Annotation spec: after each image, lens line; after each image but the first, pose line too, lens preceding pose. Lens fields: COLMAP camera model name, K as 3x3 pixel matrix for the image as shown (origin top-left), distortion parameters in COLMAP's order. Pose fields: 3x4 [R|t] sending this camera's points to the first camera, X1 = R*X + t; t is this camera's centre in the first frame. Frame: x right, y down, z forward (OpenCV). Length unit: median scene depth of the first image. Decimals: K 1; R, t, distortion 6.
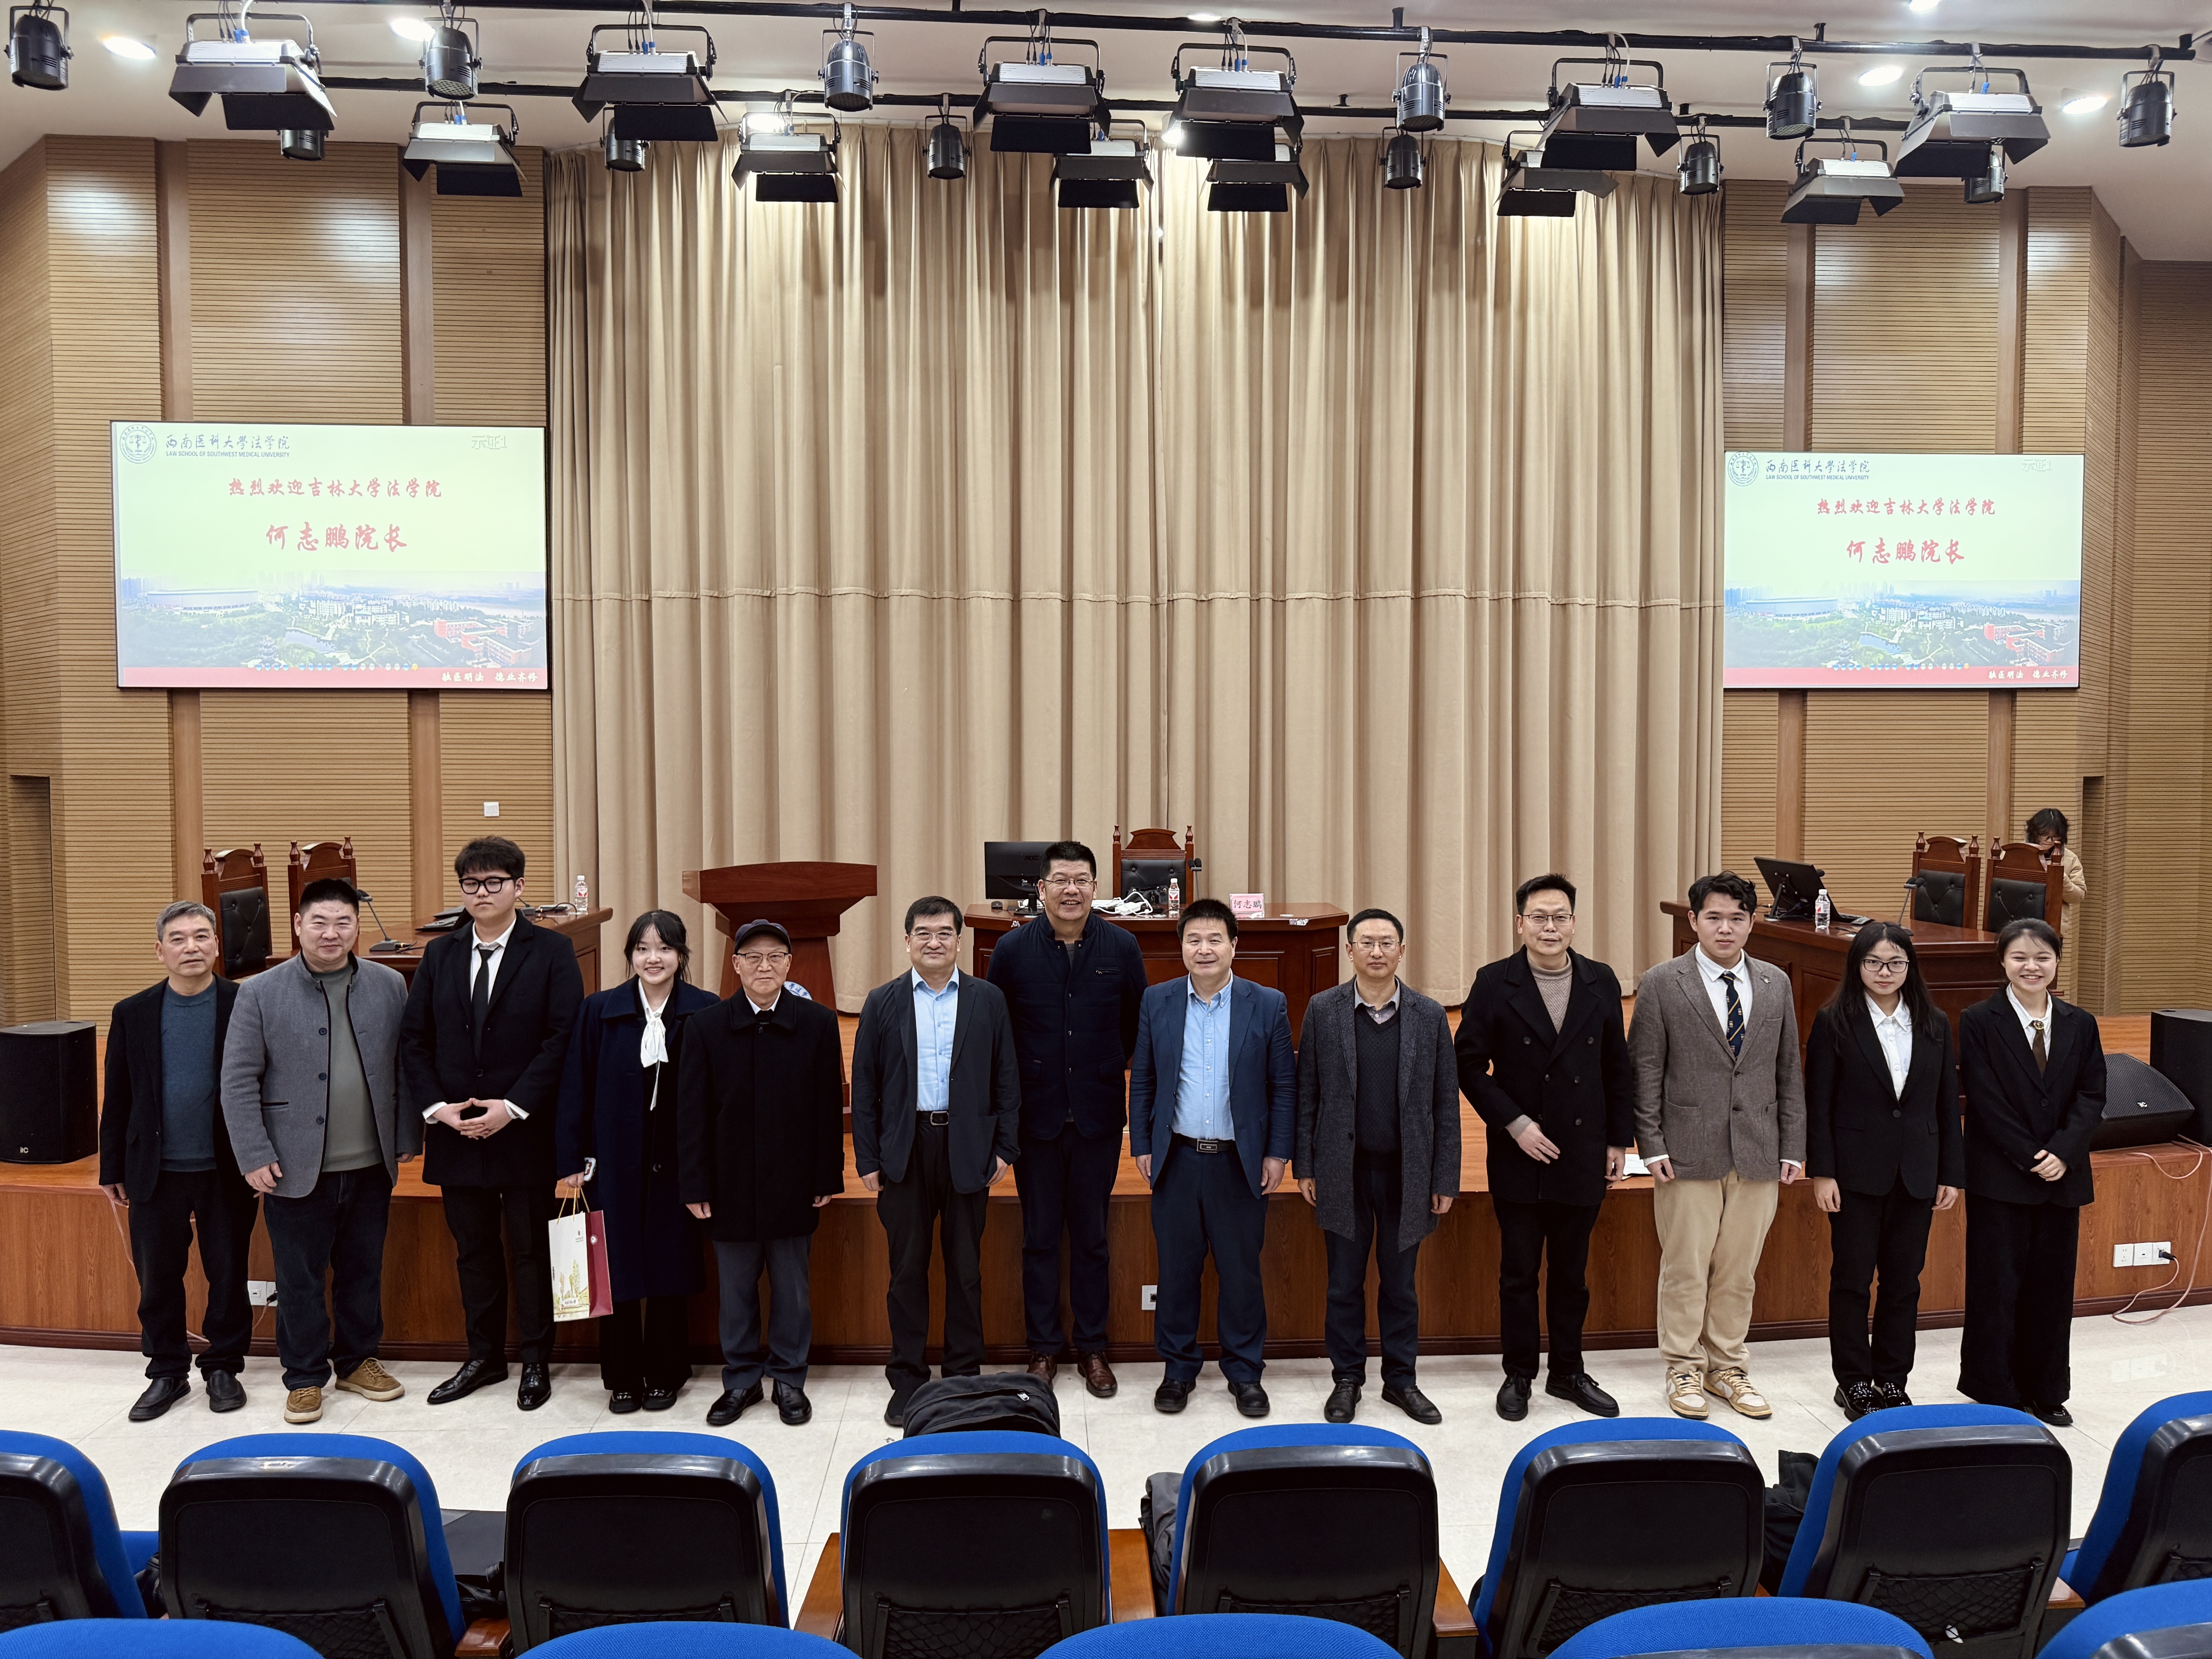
lens RADIAL K [[1552.1, 0, 1113.8], [0, 1552.1, 833.0], [0, 0, 1]] dist [0.026395, -0.012561]
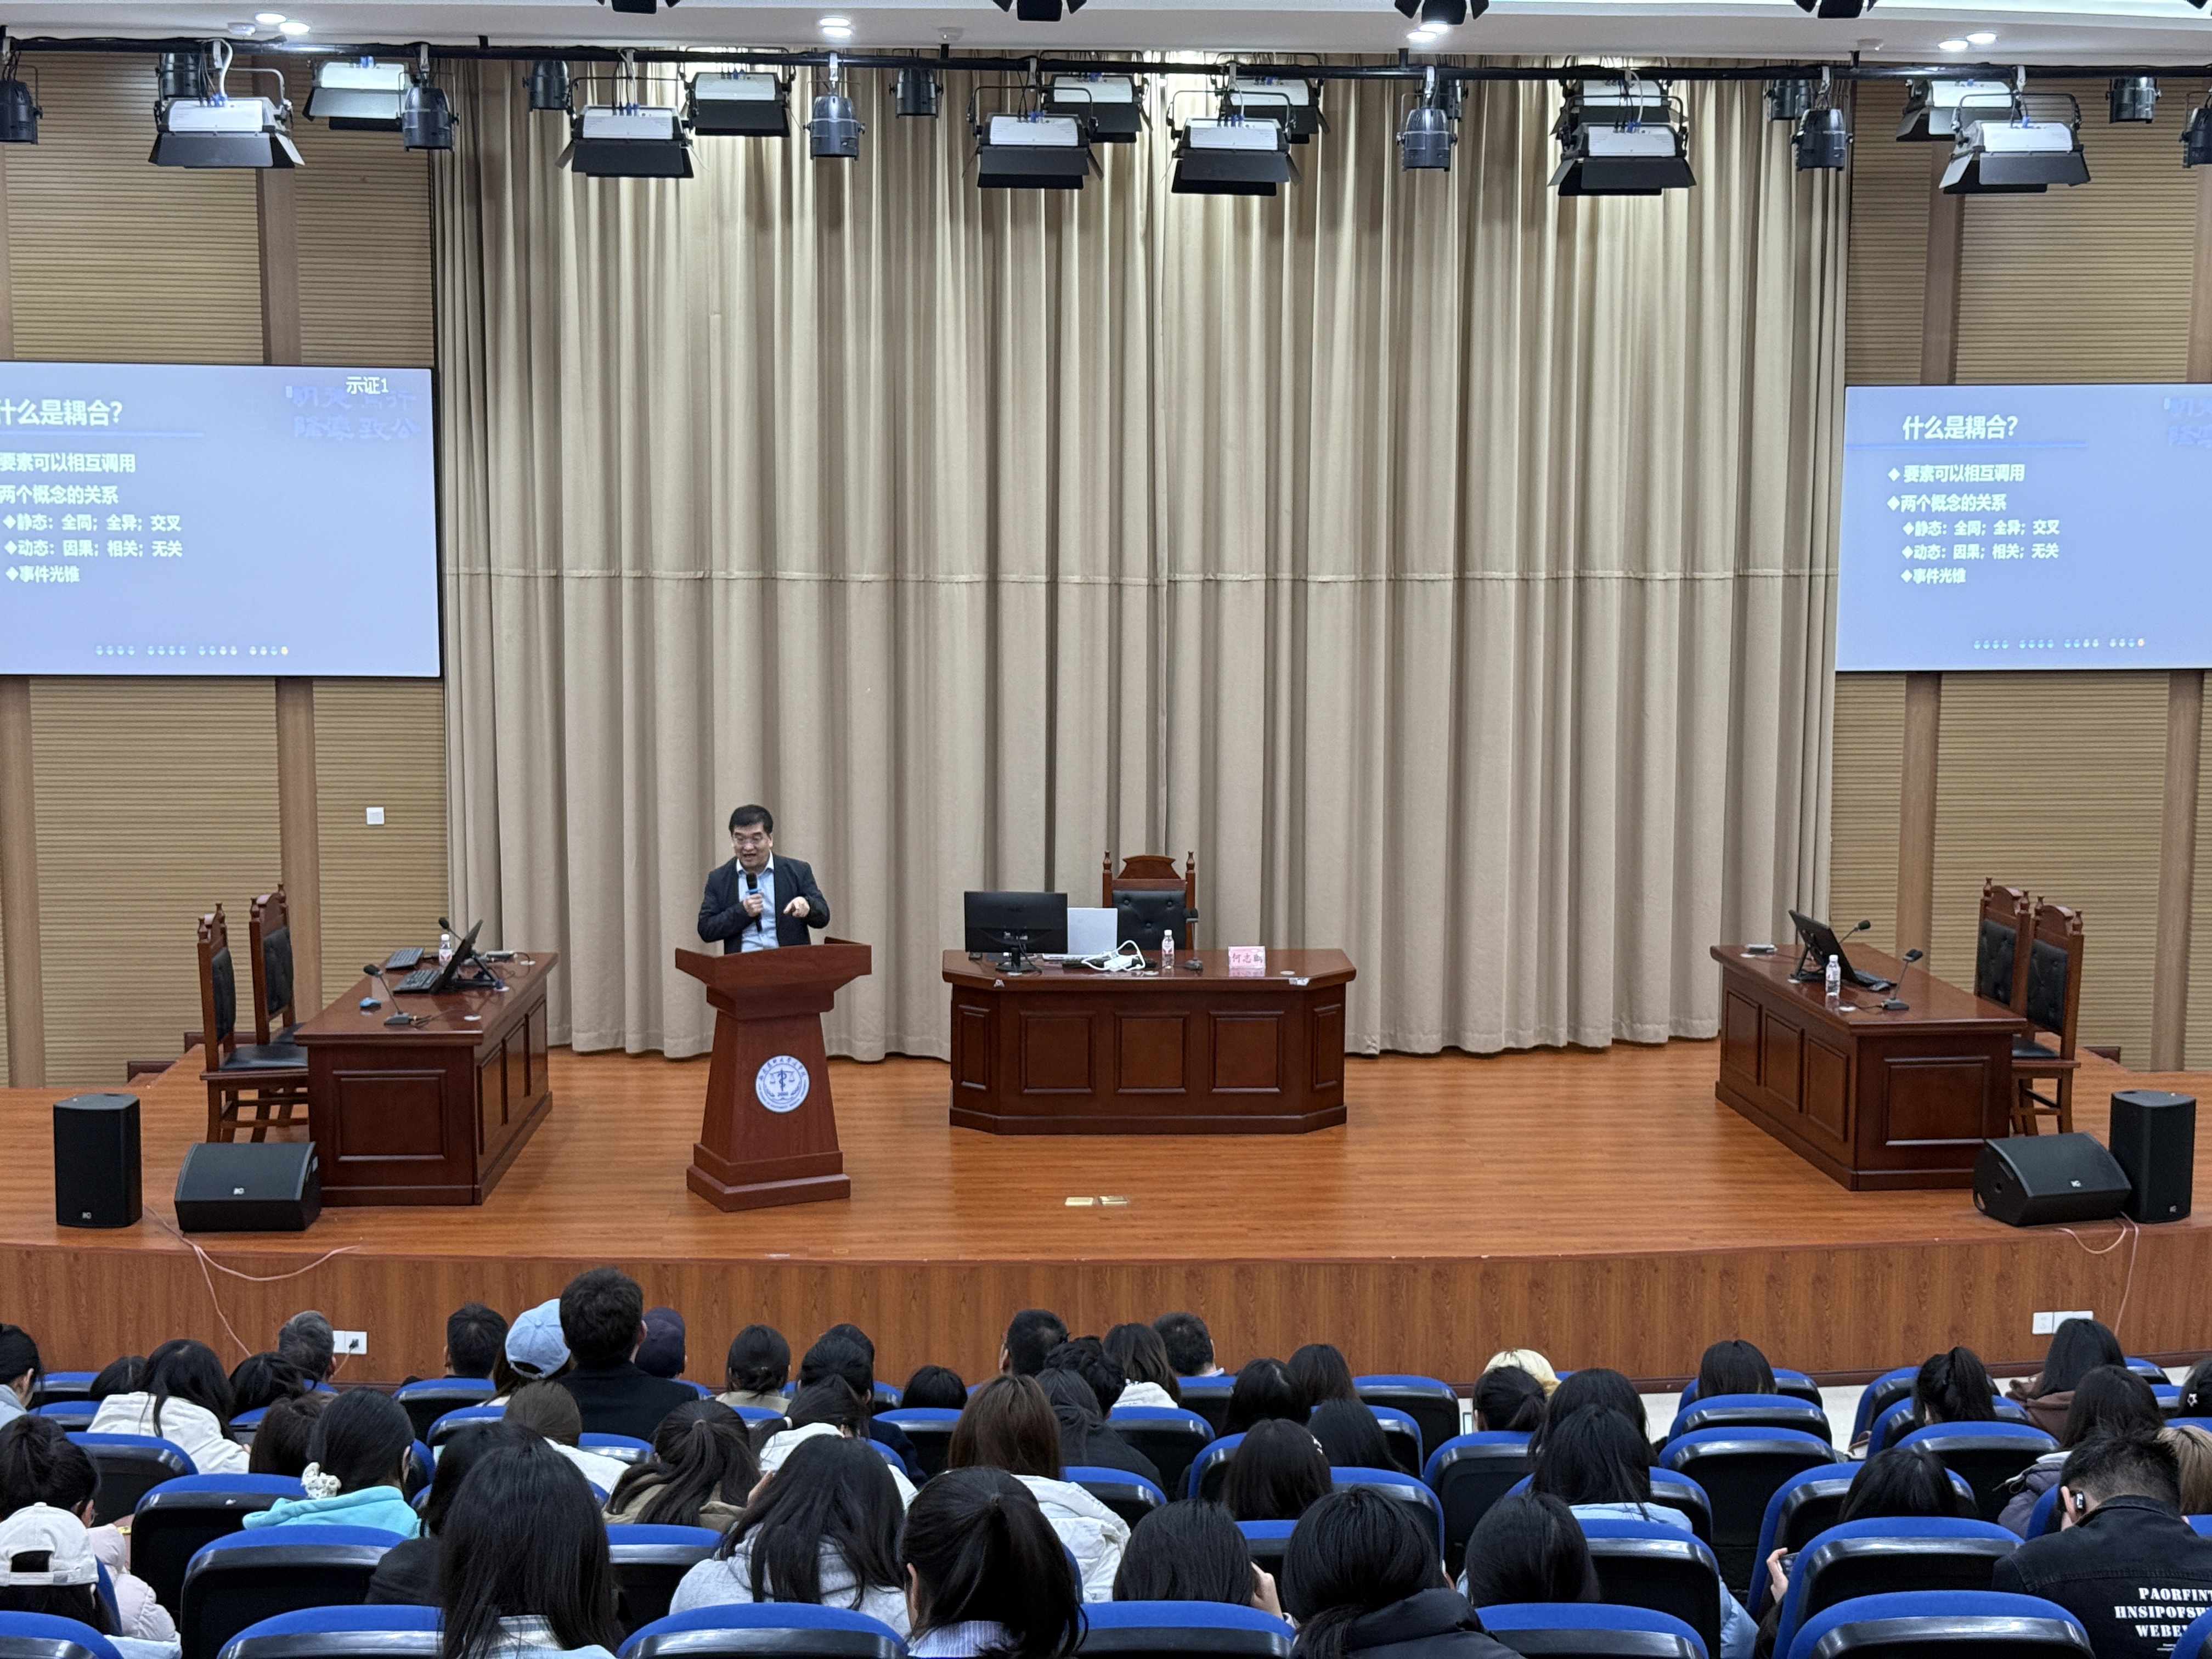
lens RADIAL K [[3093.9, 0, 1109.7], [0, 3093.9, 848.7], [0, 0, 1]] dist [0.068216, 0.000000]
pose [[0.999982, 0.005762, -0.001575, 0.005823], [-0.005598, 0.995937, 0.089876, -0.157363], [0.002086, -0.089866, 0.995952, -0.712883]]
